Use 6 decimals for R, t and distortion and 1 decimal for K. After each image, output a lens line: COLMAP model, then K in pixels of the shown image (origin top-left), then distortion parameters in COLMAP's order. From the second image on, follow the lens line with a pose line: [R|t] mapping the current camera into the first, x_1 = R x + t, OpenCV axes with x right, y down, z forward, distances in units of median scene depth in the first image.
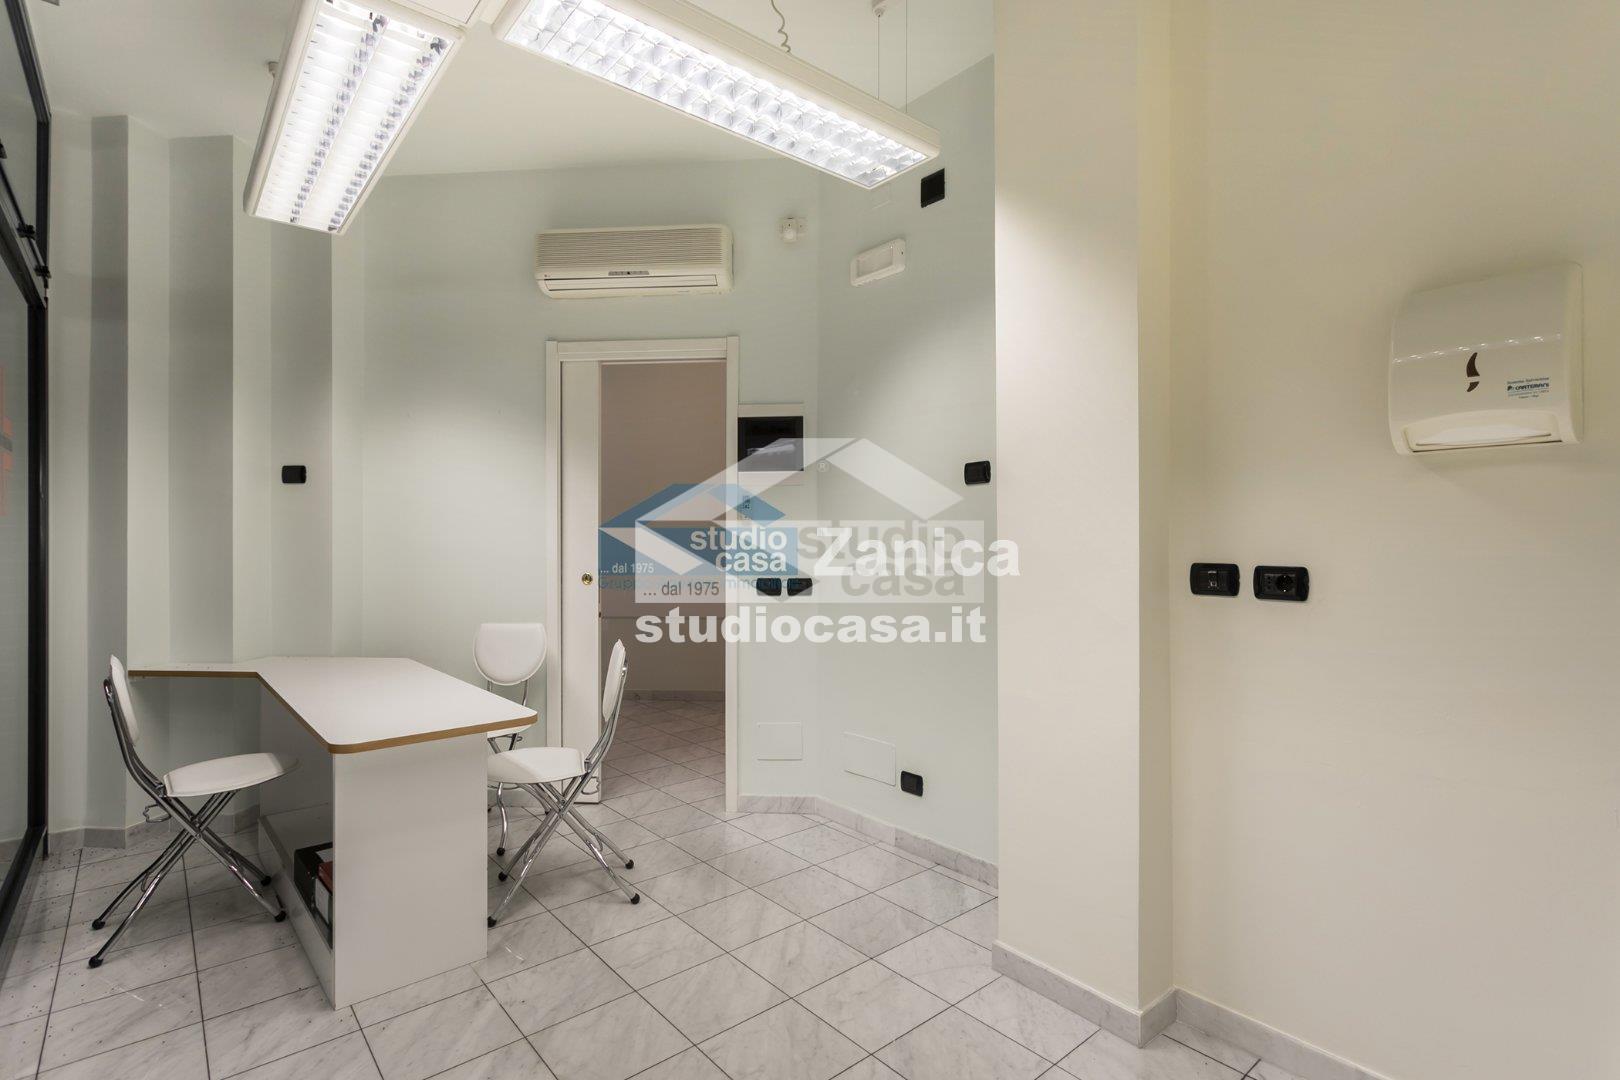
lens RADIAL K [[780.5, 0, 815.0], [0, 780.5, 538.4], [0, 0, 1]] dist [-0.001263, 0.000429]
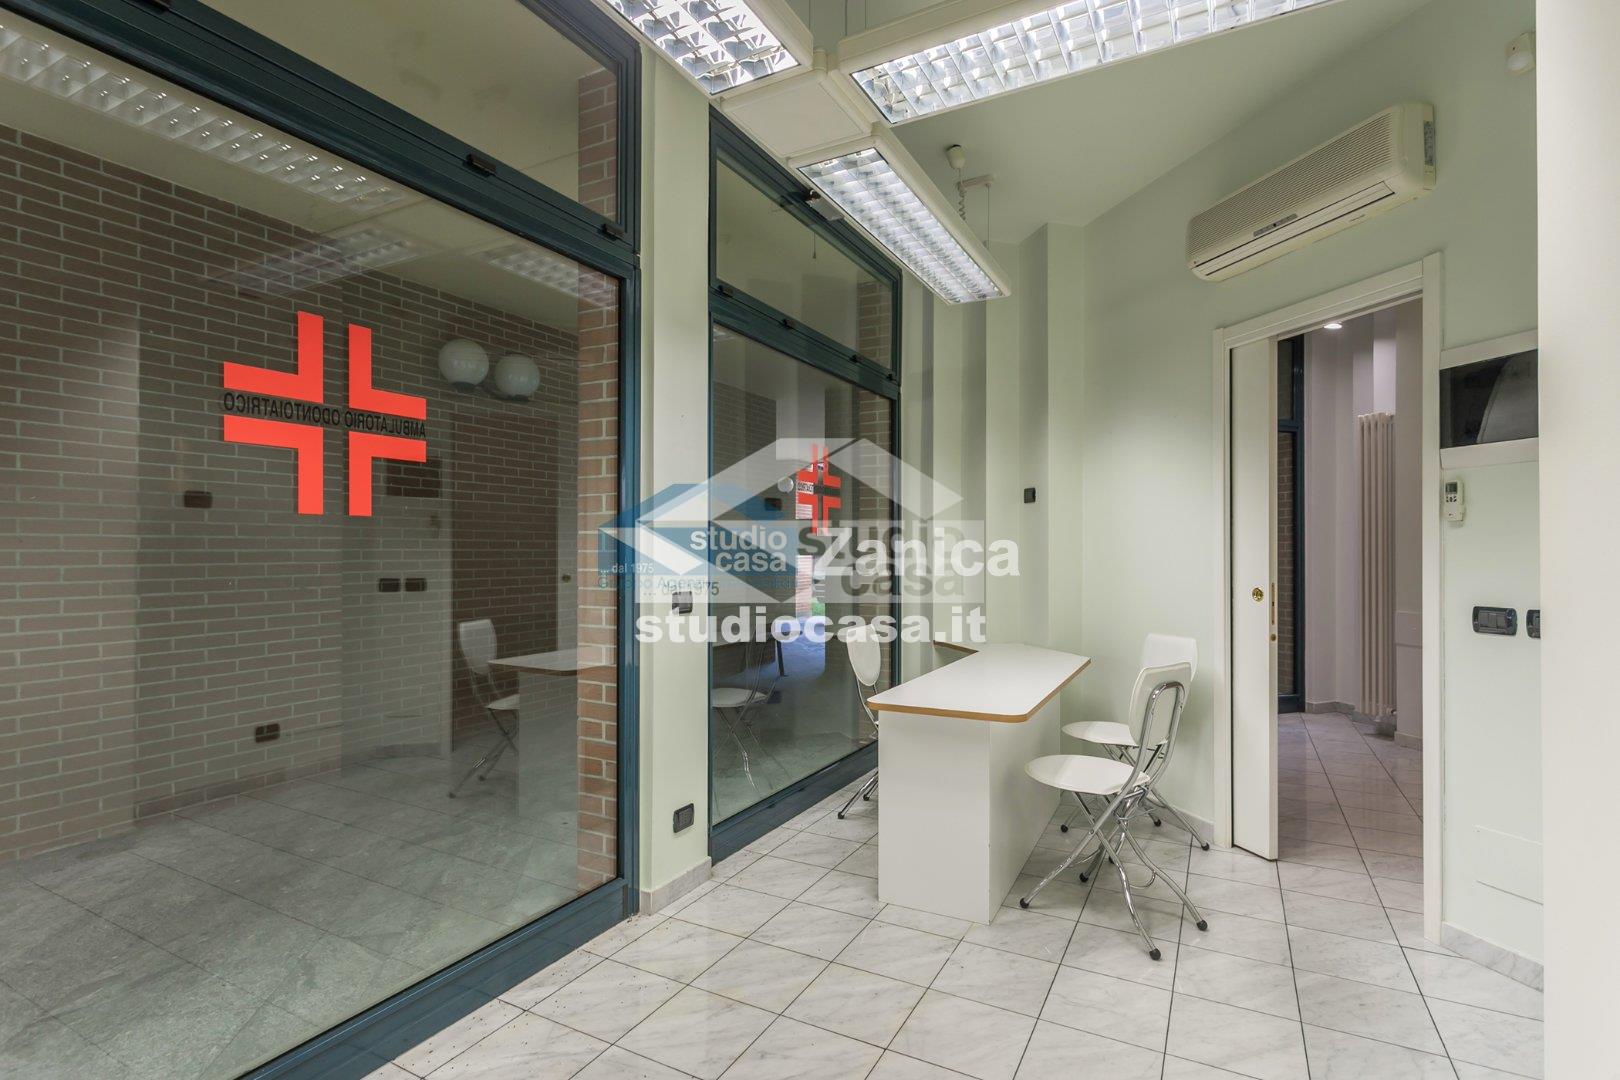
lens RADIAL K [[780.5, 0, 811.8], [0, 780.5, 546.4], [0, 0, 1]] dist [-0.001263, 0.000429]
pose [[0.358369, -0.008405, -0.933542, 0.431004], [0.000436, 0.999961, -0.008835, 0.008846], [0.933580, 0.002760, 0.358359, 0.302972]]
